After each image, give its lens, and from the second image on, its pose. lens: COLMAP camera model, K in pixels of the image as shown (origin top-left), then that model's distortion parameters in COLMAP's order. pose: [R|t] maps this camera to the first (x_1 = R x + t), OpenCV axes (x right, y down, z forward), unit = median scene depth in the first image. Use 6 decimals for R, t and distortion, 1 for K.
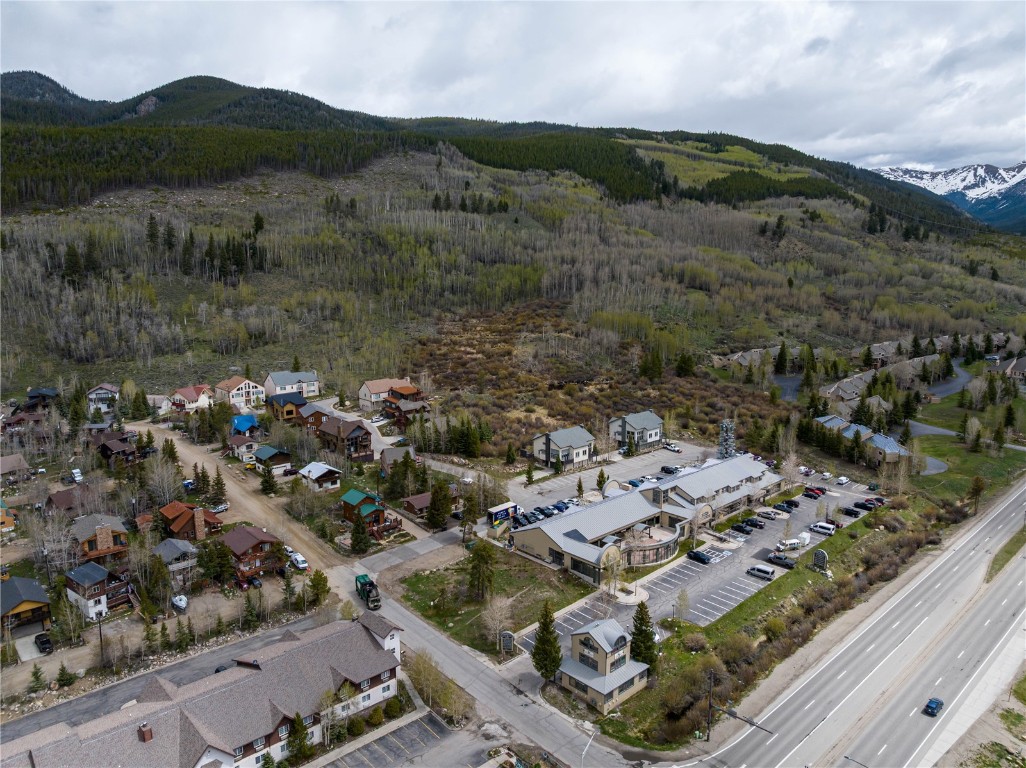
lens RADIAL K [[723.2, 0, 518.2], [0, 723.2, 377.8], [0, 0, 1]] dist [-0.036209, 0.002329]
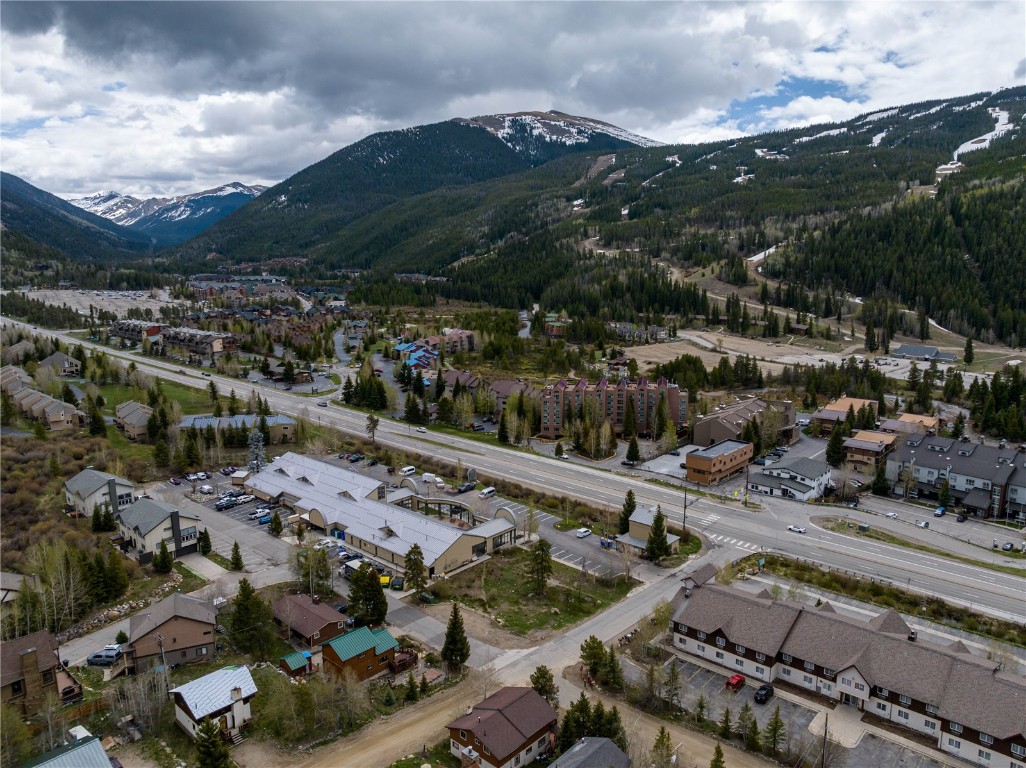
lens RADIAL K [[723.2, 0, 518.2], [0, 723.2, 377.8], [0, 0, 1]] dist [-0.036209, 0.002329]
pose [[-0.099008, -0.166273, 0.981097, -0.810345], [0.169552, 0.968704, 0.181284, -0.147817], [-0.980535, 0.184296, -0.067717, 0.846466]]
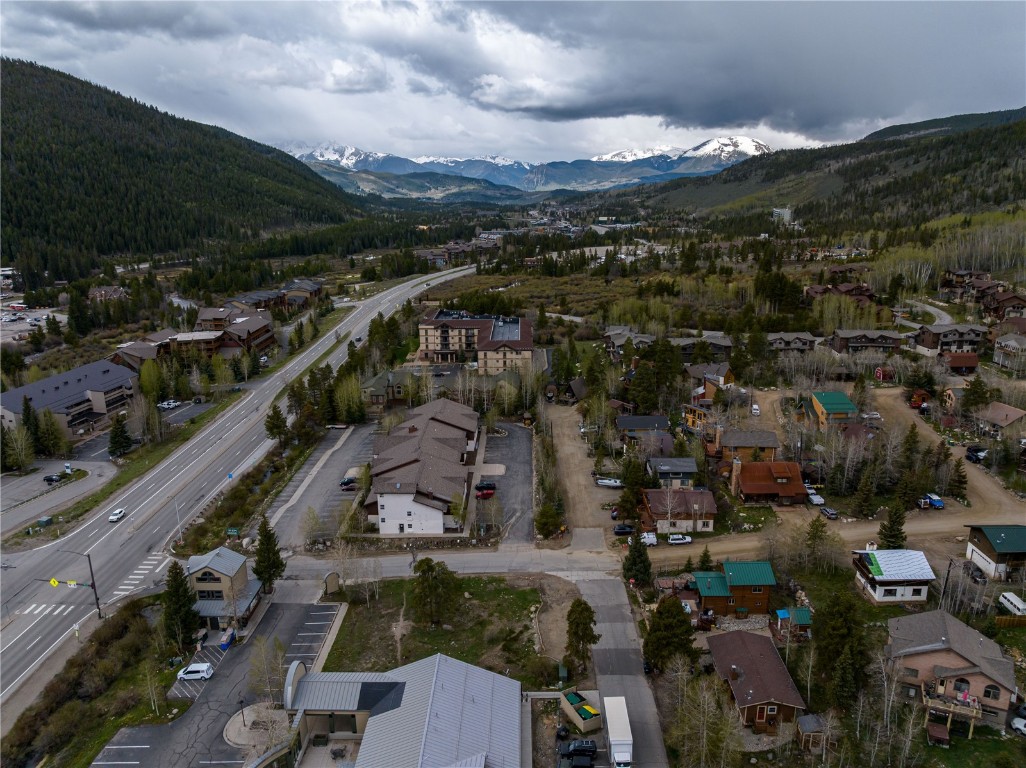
lens RADIAL K [[722.9, 0, 518.0], [0, 722.9, 383.9], [0, 0, 1]] dist [-0.035928, -0.002436]
pose [[-0.687398, 0.200430, -0.698077, 0.300334], [-0.112546, 0.920160, 0.375018, -0.182983], [0.717508, 0.336352, -0.609958, 1.170519]]
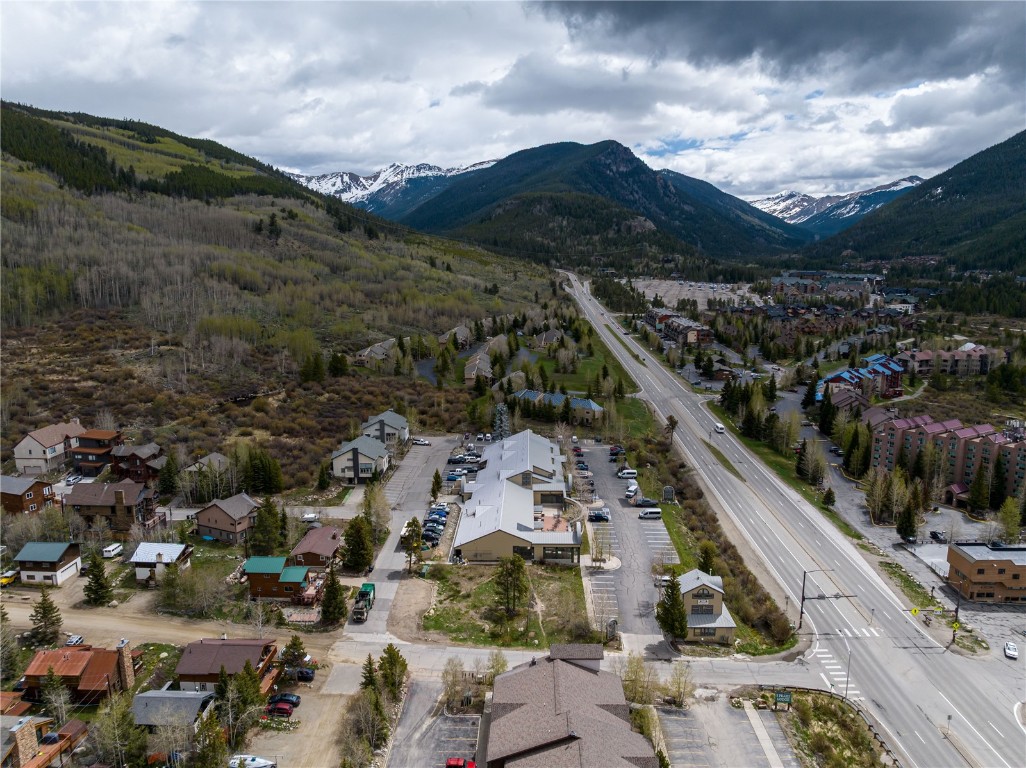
lens RADIAL K [[723.2, 0, 518.2], [0, 723.2, 377.8], [0, 0, 1]] dist [-0.036209, 0.002329]
pose [[0.695795, -0.122324, 0.707747, -0.556563], [0.120454, 0.991308, 0.052913, -0.042757], [-0.708068, 0.048435, 0.704481, 0.245747]]
